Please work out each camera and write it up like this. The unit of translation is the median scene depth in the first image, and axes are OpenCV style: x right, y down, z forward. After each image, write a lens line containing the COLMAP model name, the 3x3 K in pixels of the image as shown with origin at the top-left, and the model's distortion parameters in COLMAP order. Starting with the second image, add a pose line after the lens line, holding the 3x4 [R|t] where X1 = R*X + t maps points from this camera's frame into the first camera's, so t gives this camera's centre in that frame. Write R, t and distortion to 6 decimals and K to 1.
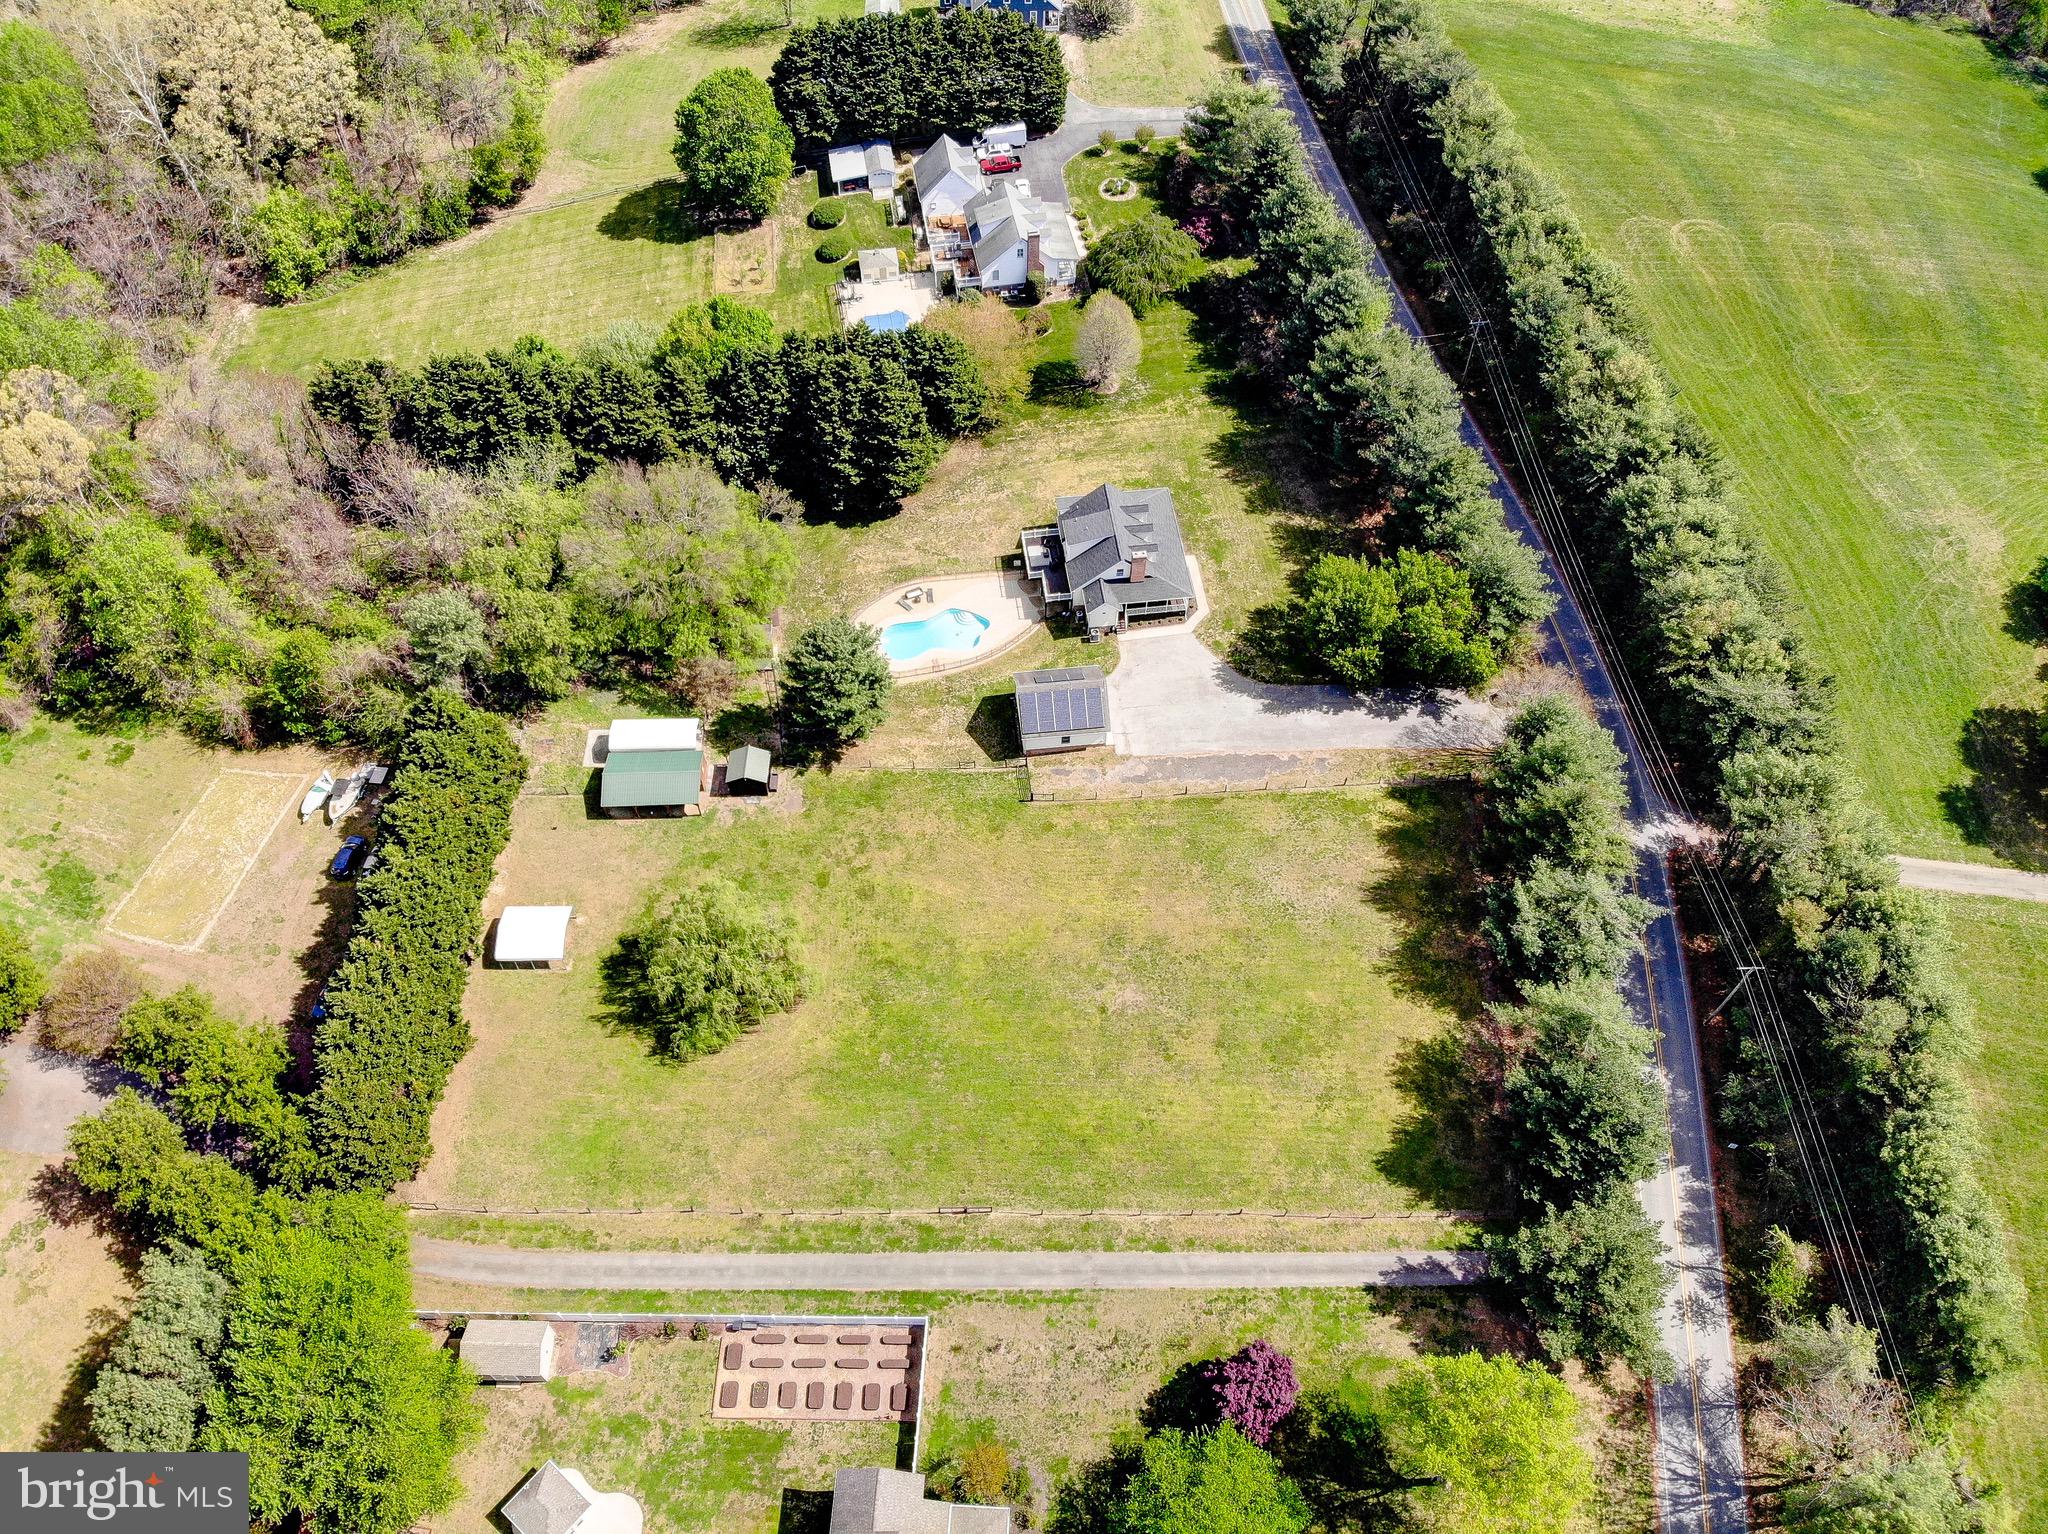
lens RADIAL K [[1508.3, 0, 1027.8], [0, 1508.3, 777.8], [0, 0, 1]] dist [0.040859, -0.156561]
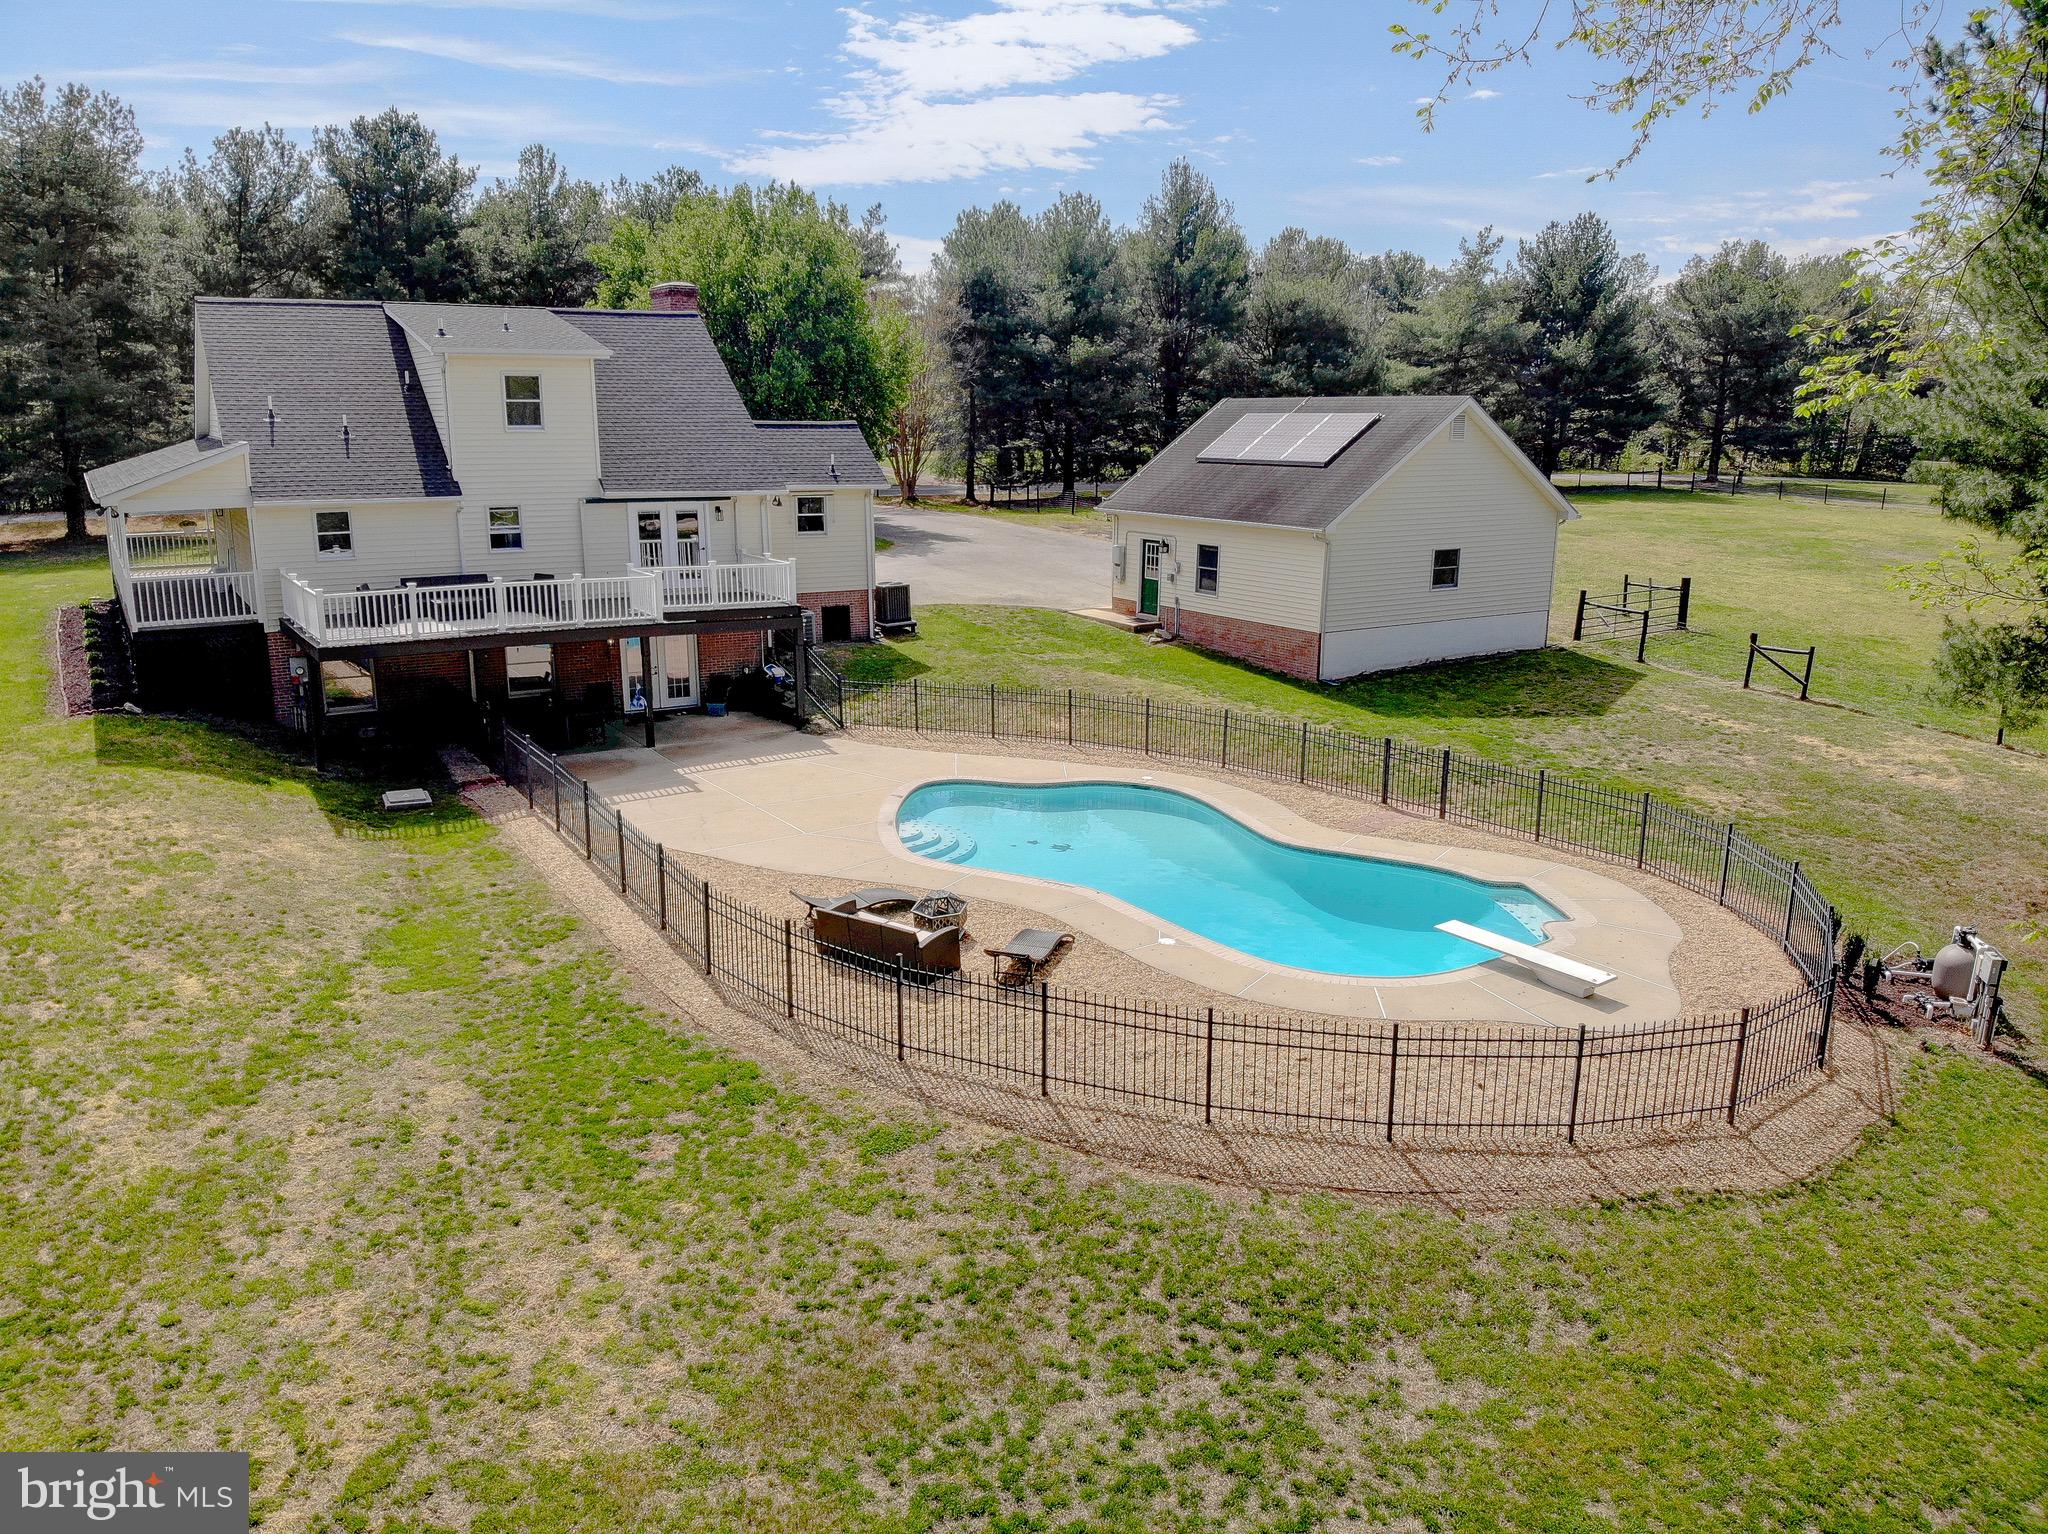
lens RADIAL K [[1508.3, 0, 1015.7], [0, 1508.3, 768.0], [0, 0, 1]] dist [0.040859, -0.156561]
pose [[-0.417554, -0.221321, 0.881287, -0.199227], [0.736623, 0.485413, 0.470916, -0.195870], [-0.532011, 0.845808, -0.039656, 1.100742]]
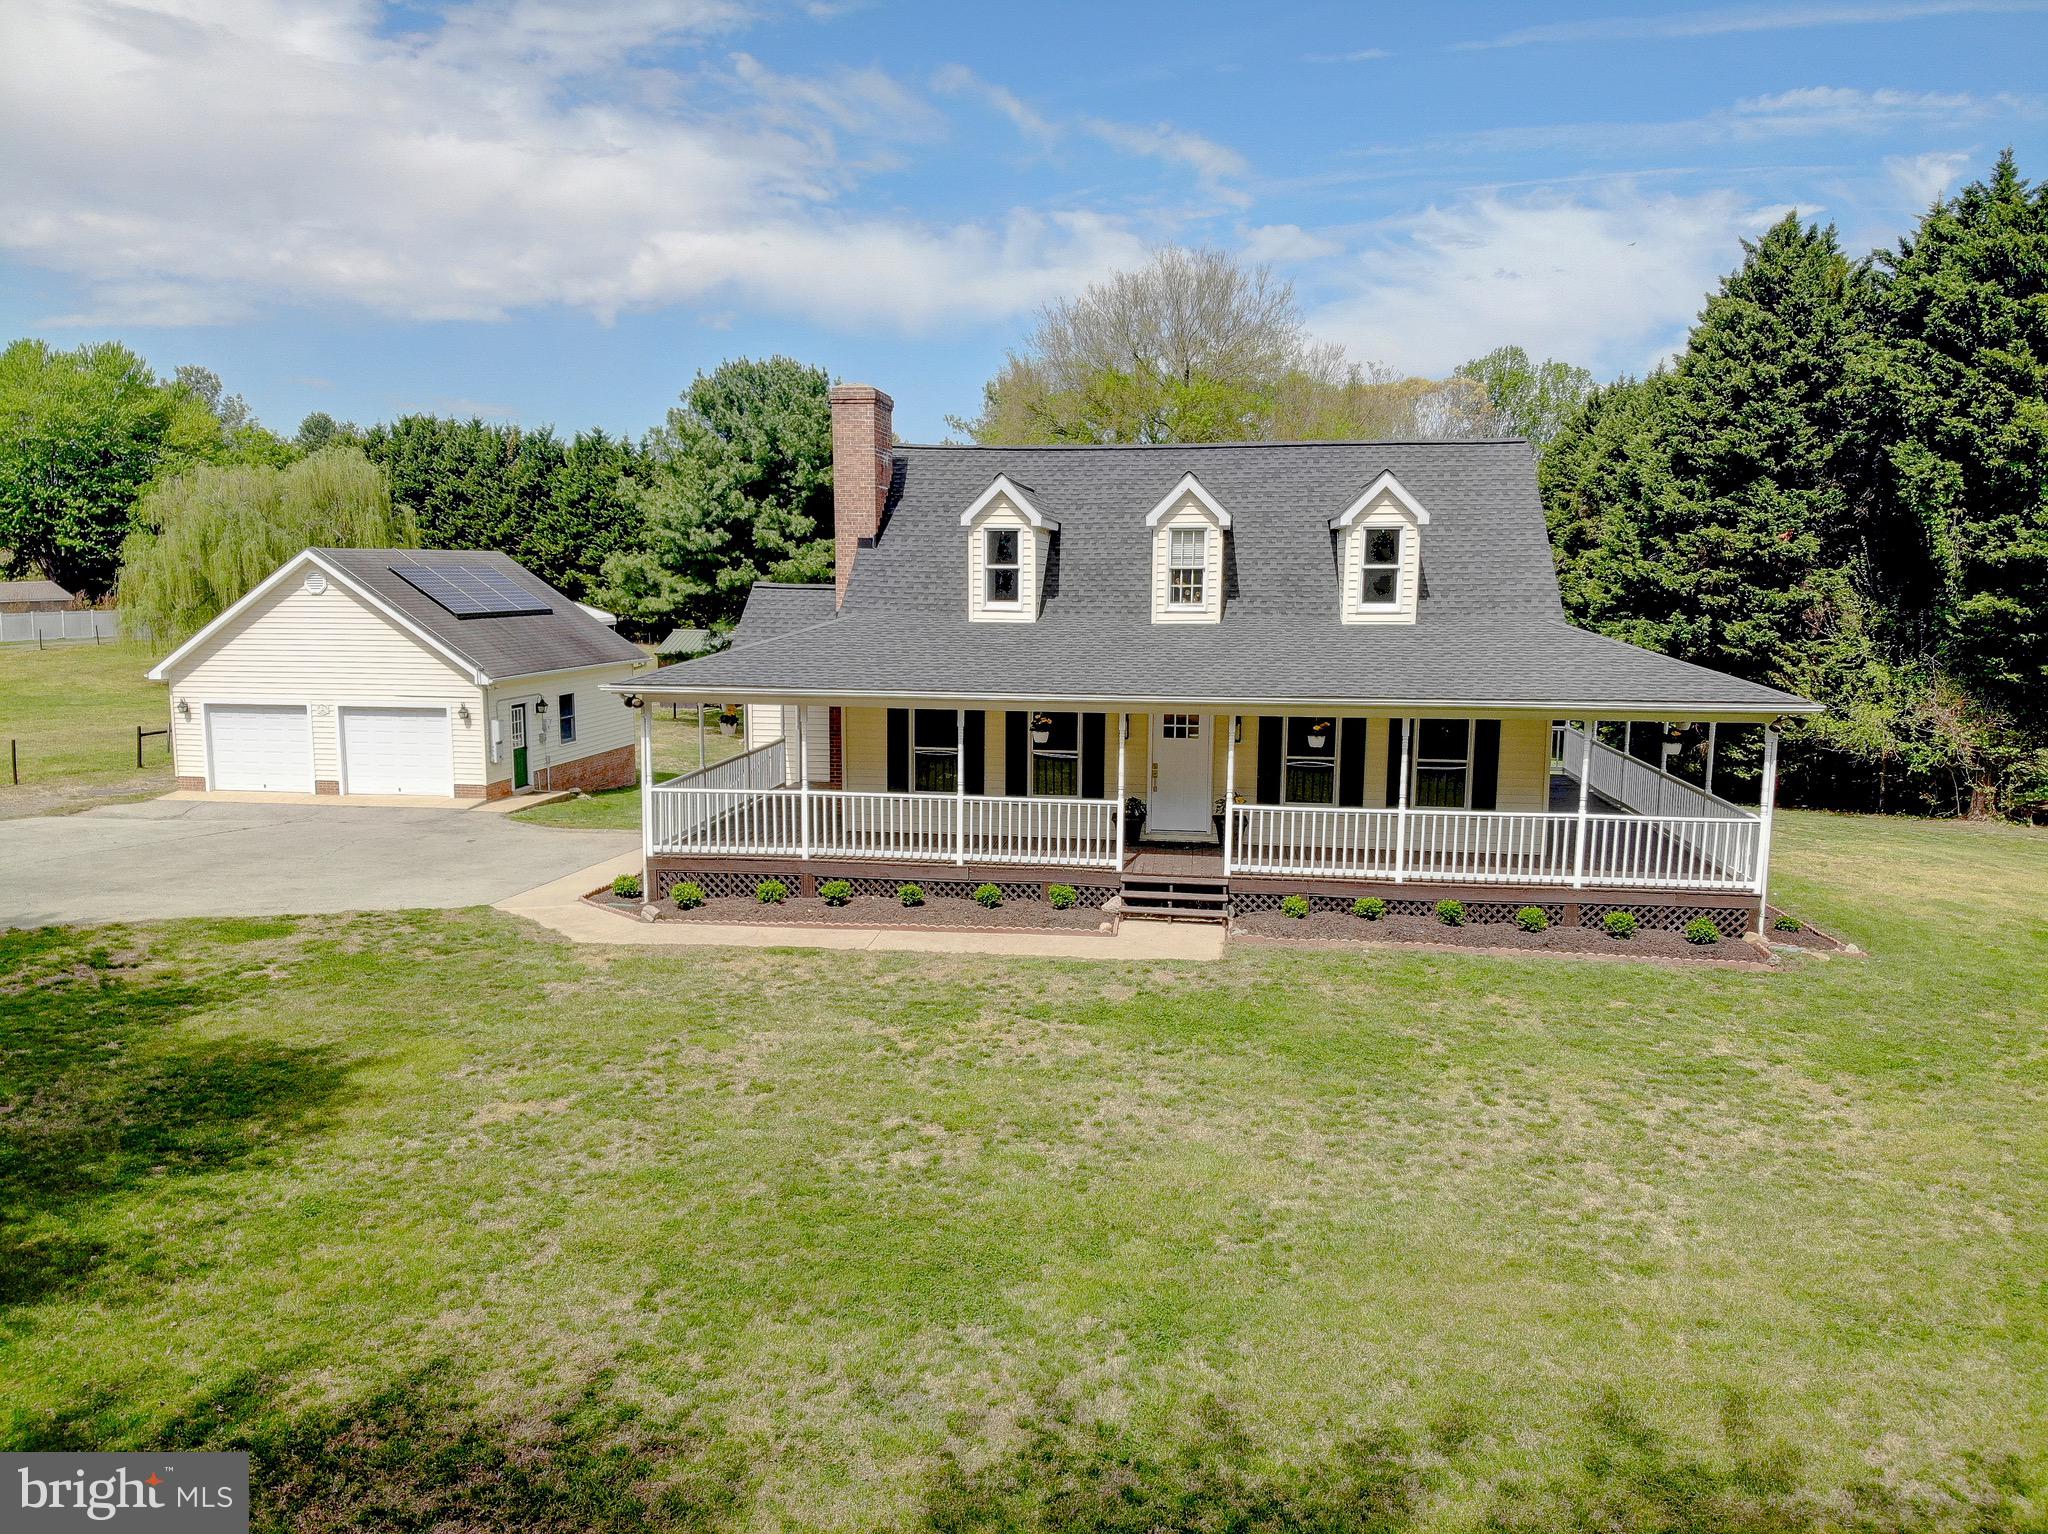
lens RADIAL K [[1506.2, 0, 996.6], [0, 1506.2, 761.1], [0, 0, 1]] dist [0.031102, -0.133996]
pose [[-0.270909, 0.108858, -0.956430, 0.245561], [-0.790141, 0.542352, 0.285537, -0.195526], [0.549804, 0.833069, -0.060915, 1.106858]]
